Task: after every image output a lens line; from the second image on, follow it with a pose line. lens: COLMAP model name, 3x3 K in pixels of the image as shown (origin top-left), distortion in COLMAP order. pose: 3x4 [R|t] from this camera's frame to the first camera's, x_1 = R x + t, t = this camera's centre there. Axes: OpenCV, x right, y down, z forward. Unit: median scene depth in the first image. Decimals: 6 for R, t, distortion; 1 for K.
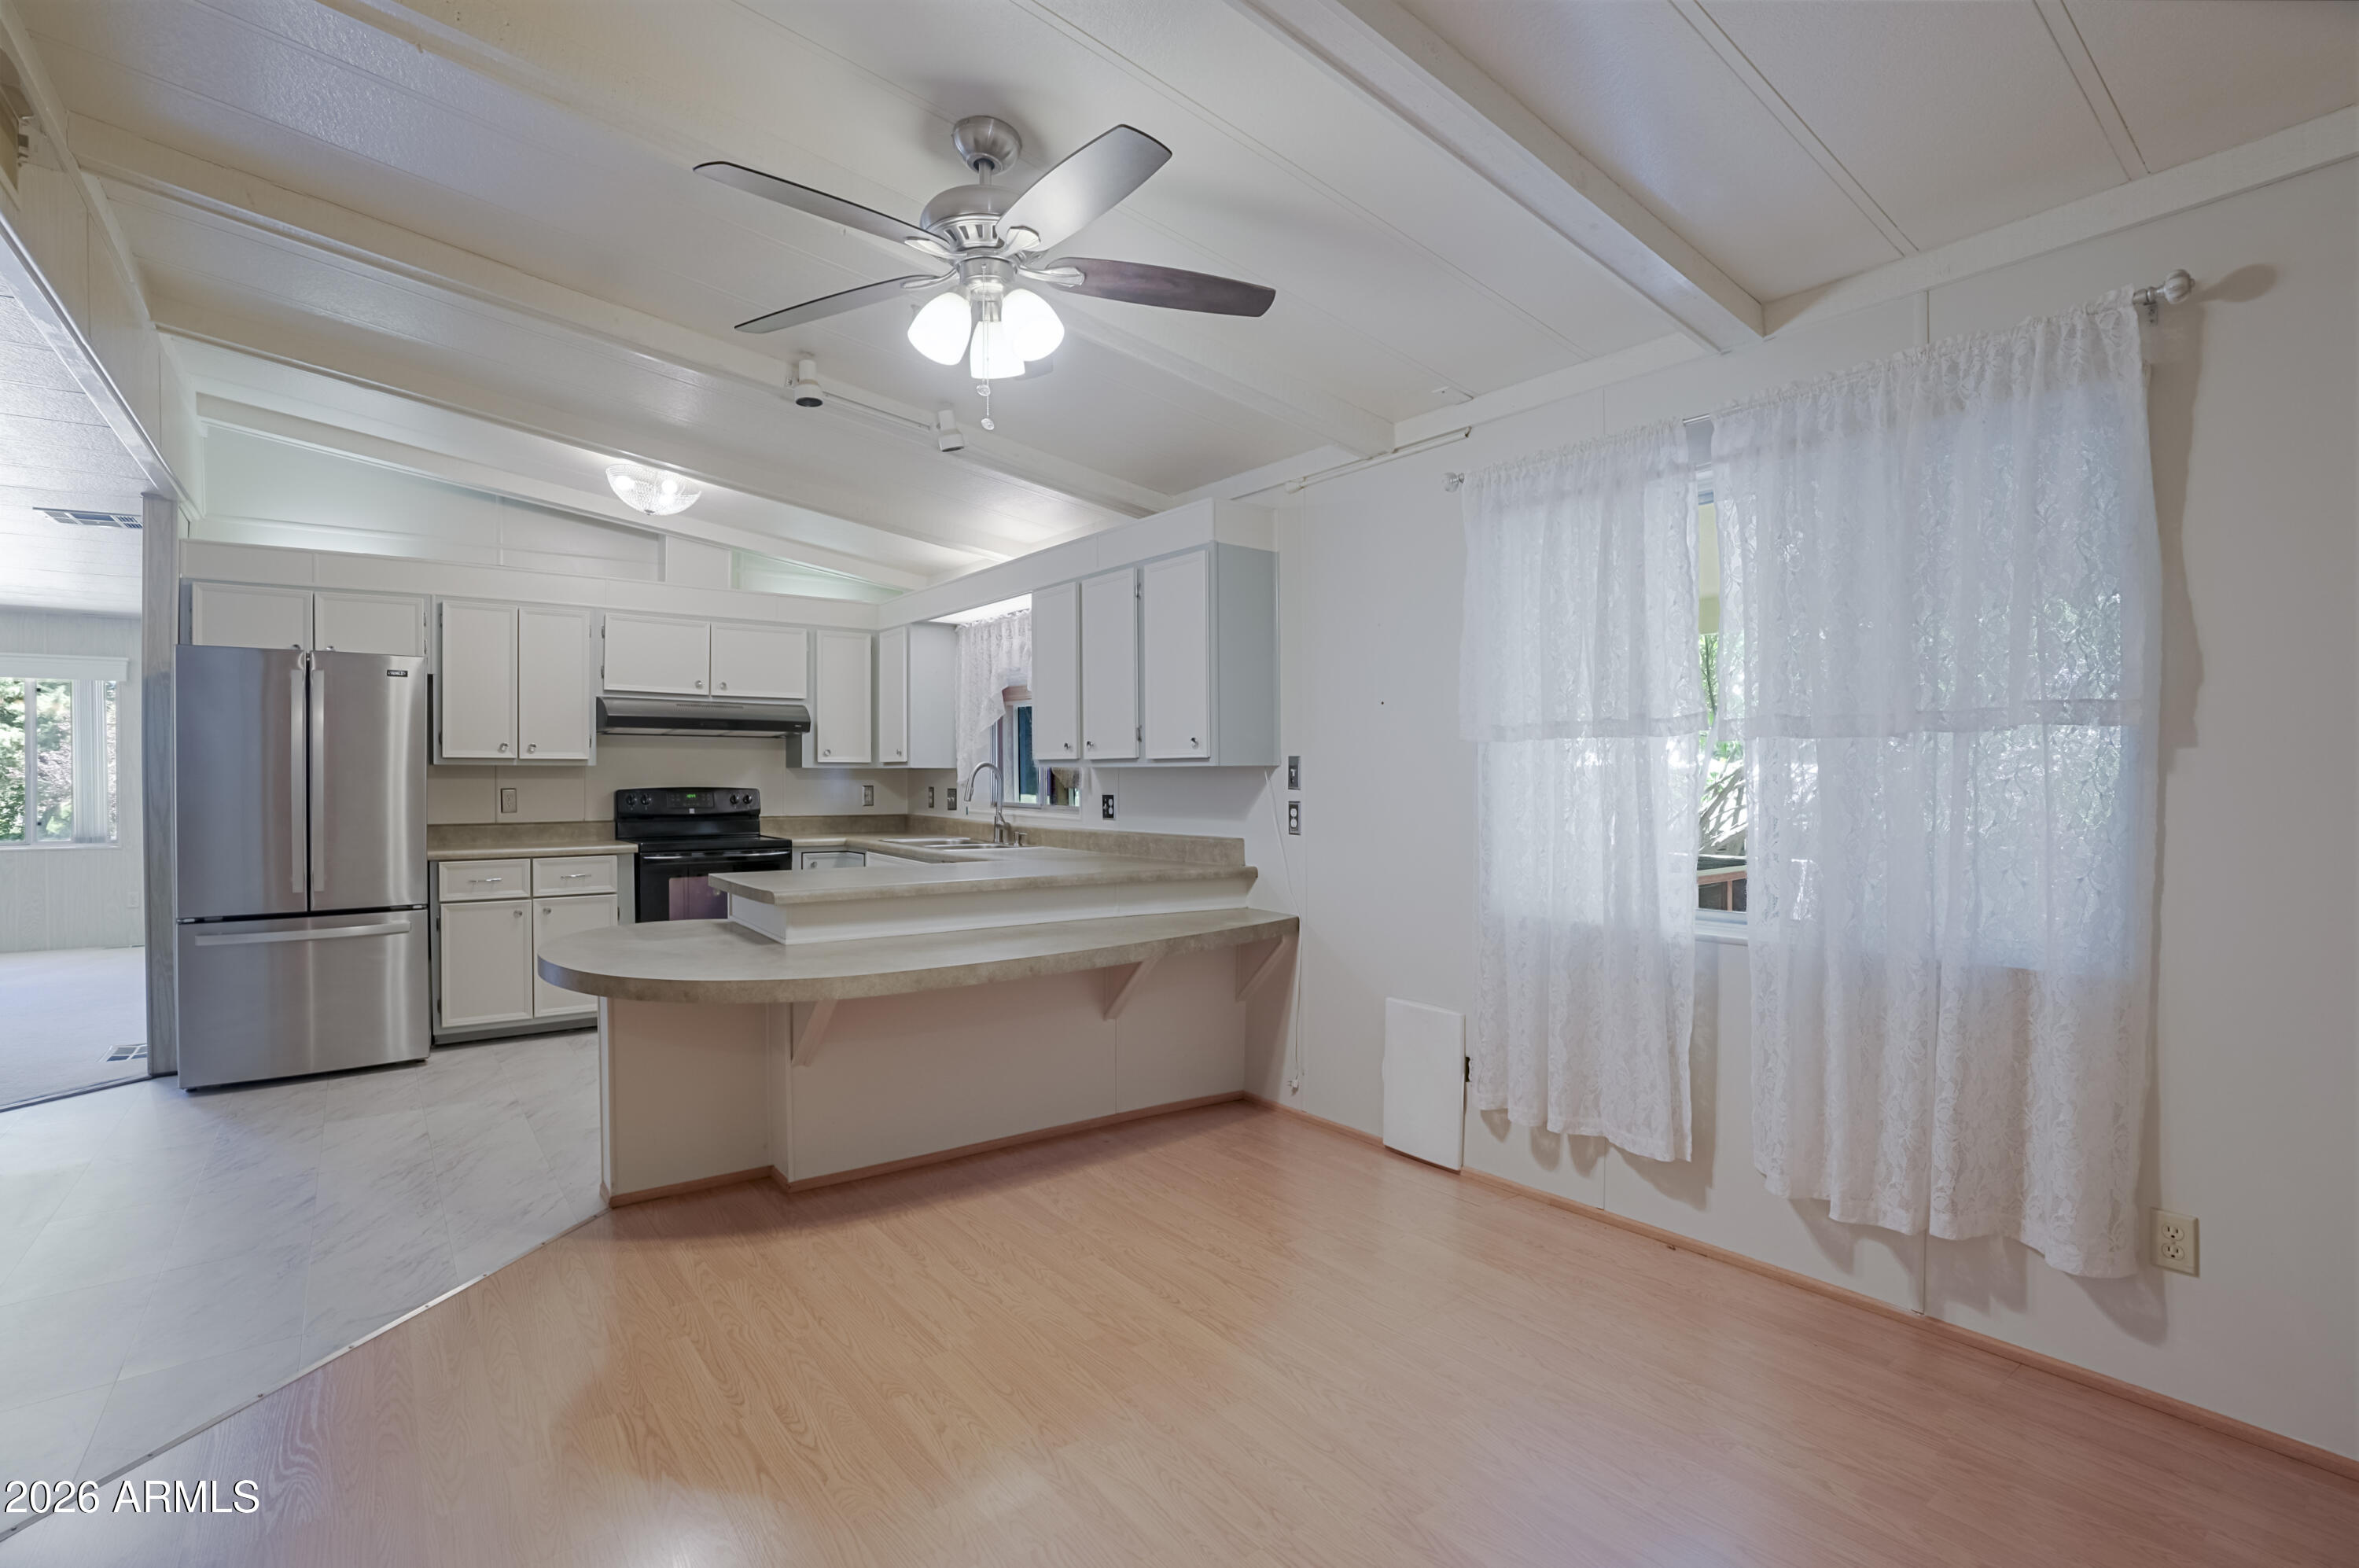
lens RADIAL K [[1097.2, 0, 1179.5], [0, 1097.2, 784.0], [0, 0, 1]] dist [-0.053030, 0.022321]
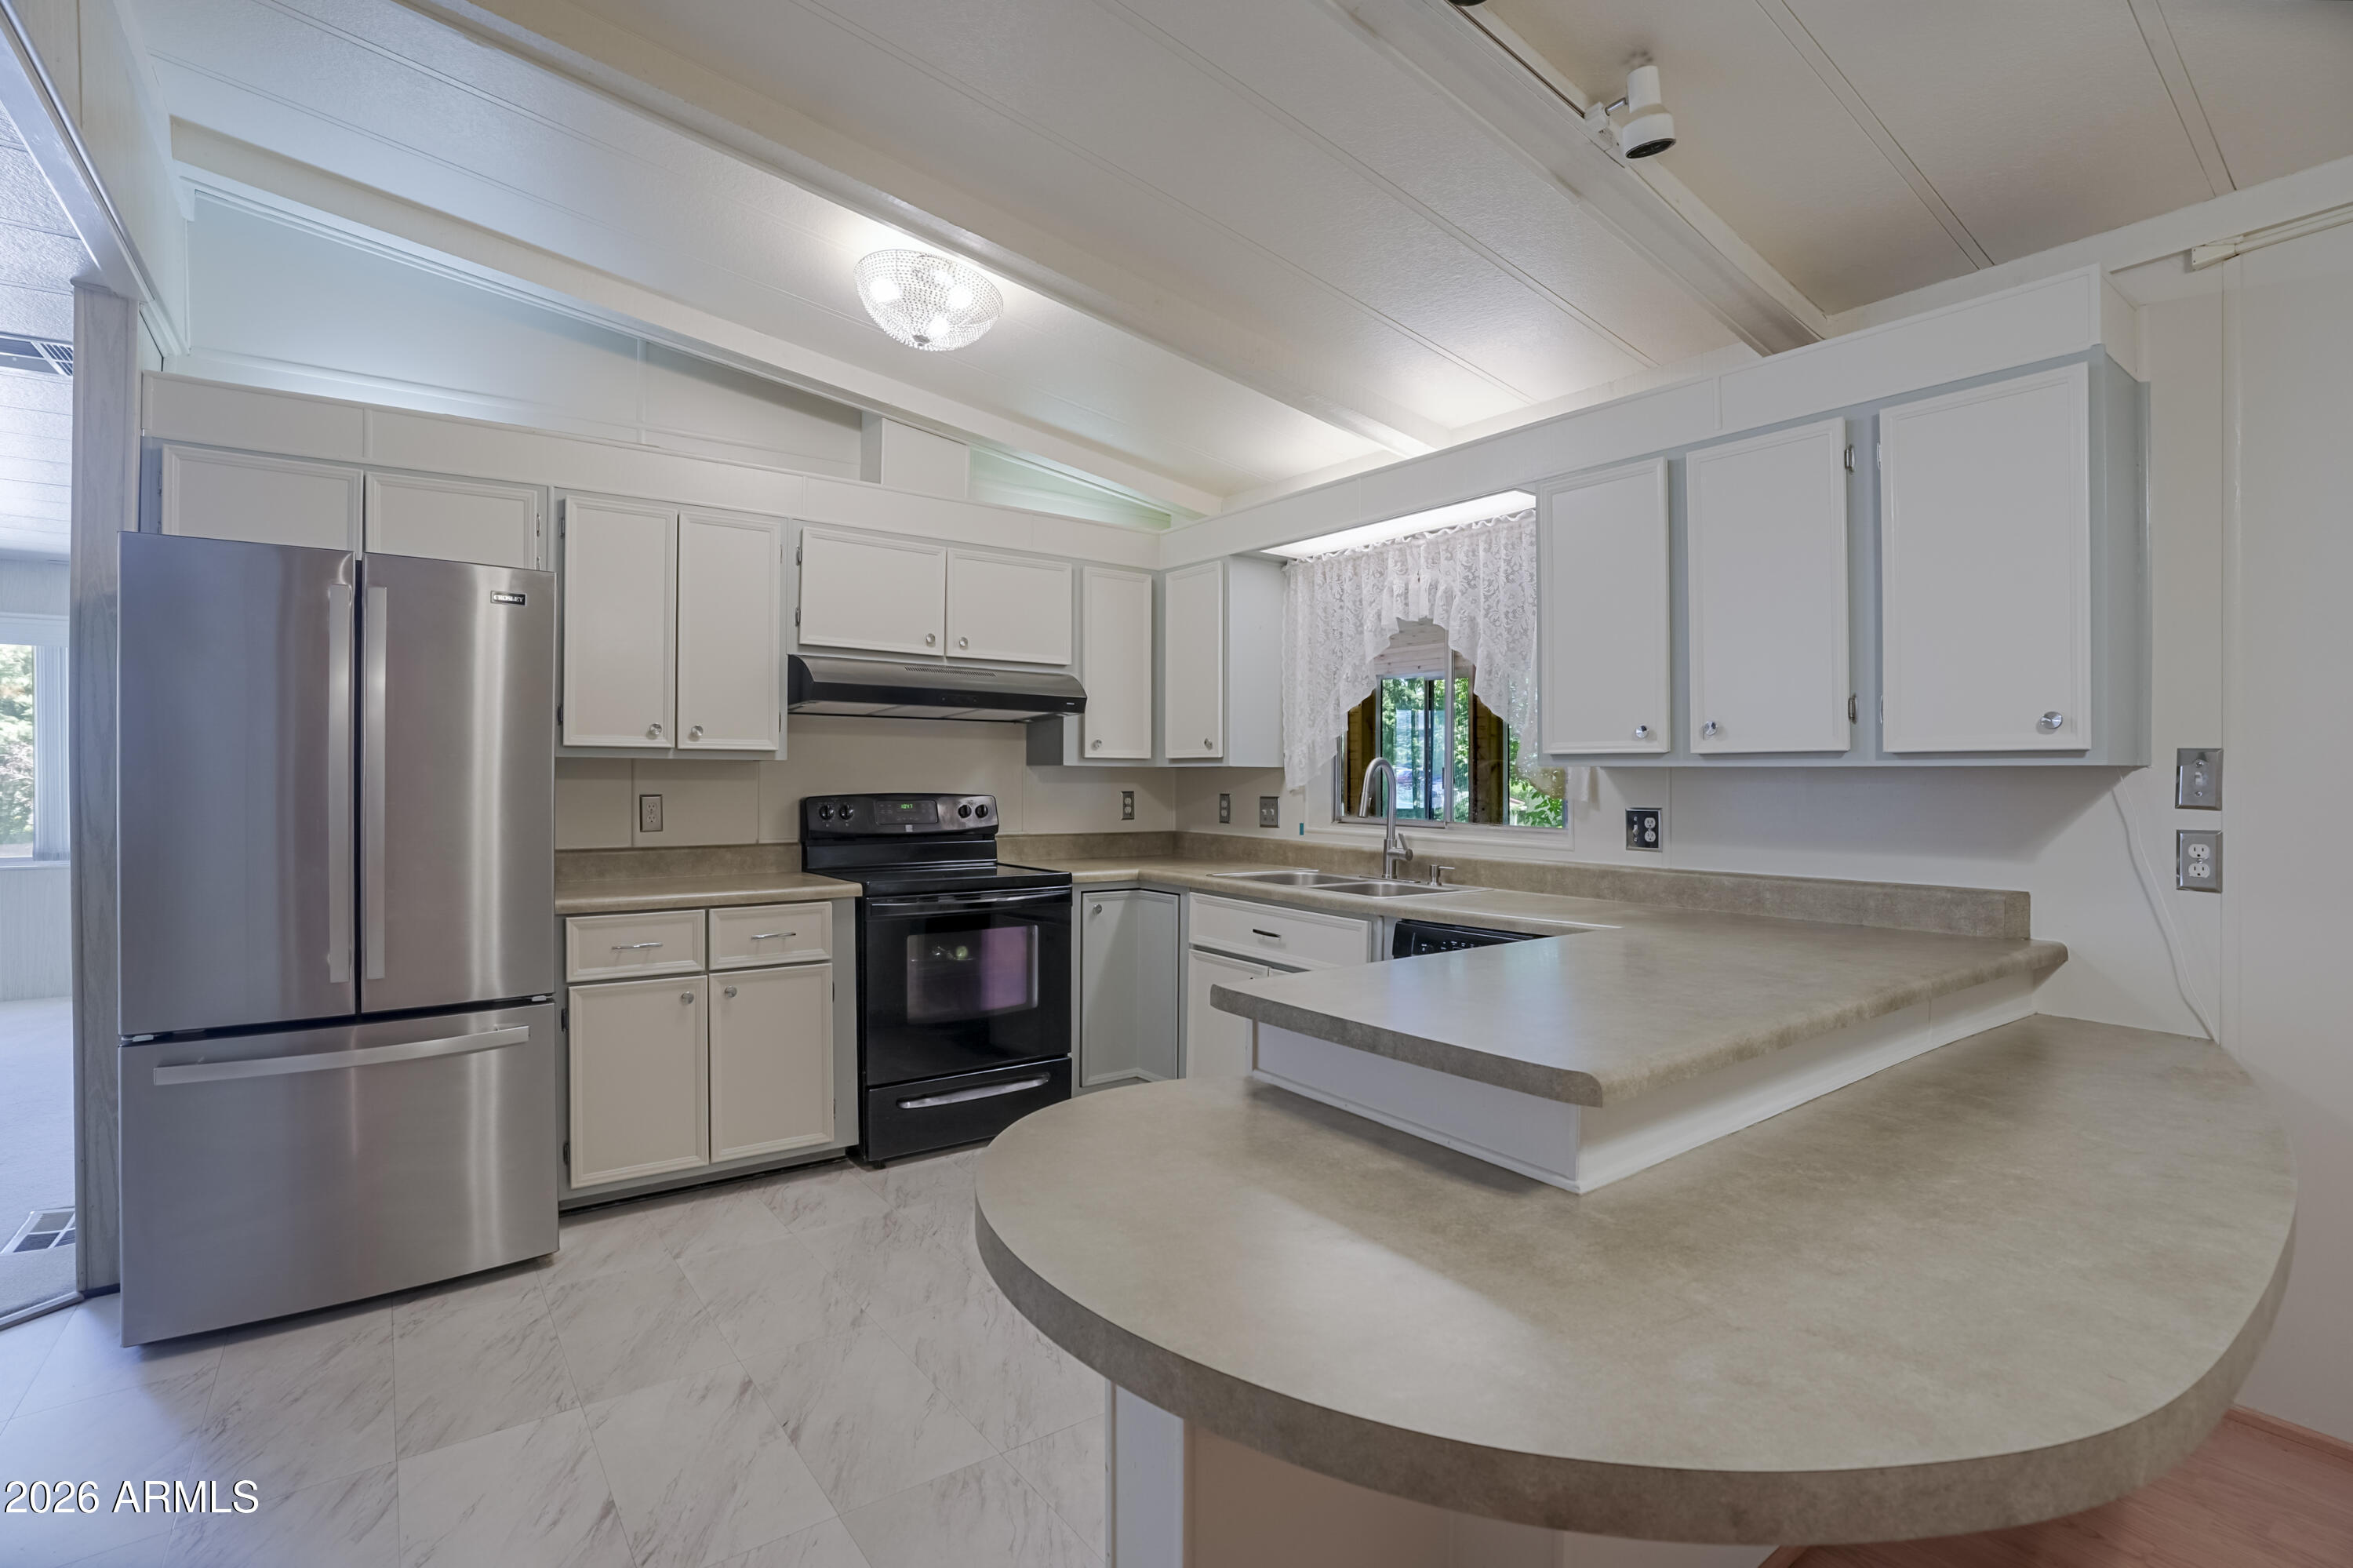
lens RADIAL K [[1078.0, 0, 1176.5], [0, 1078.0, 784.0], [0, 0, 1]] dist [-0.058508, 0.020745]
pose [[0.999987, 0.005057, -0.000604, -0.313945], [-0.005057, 0.999987, -0.001109, -0.003260], [0.000599, 0.001112, 0.999999, 0.367650]]
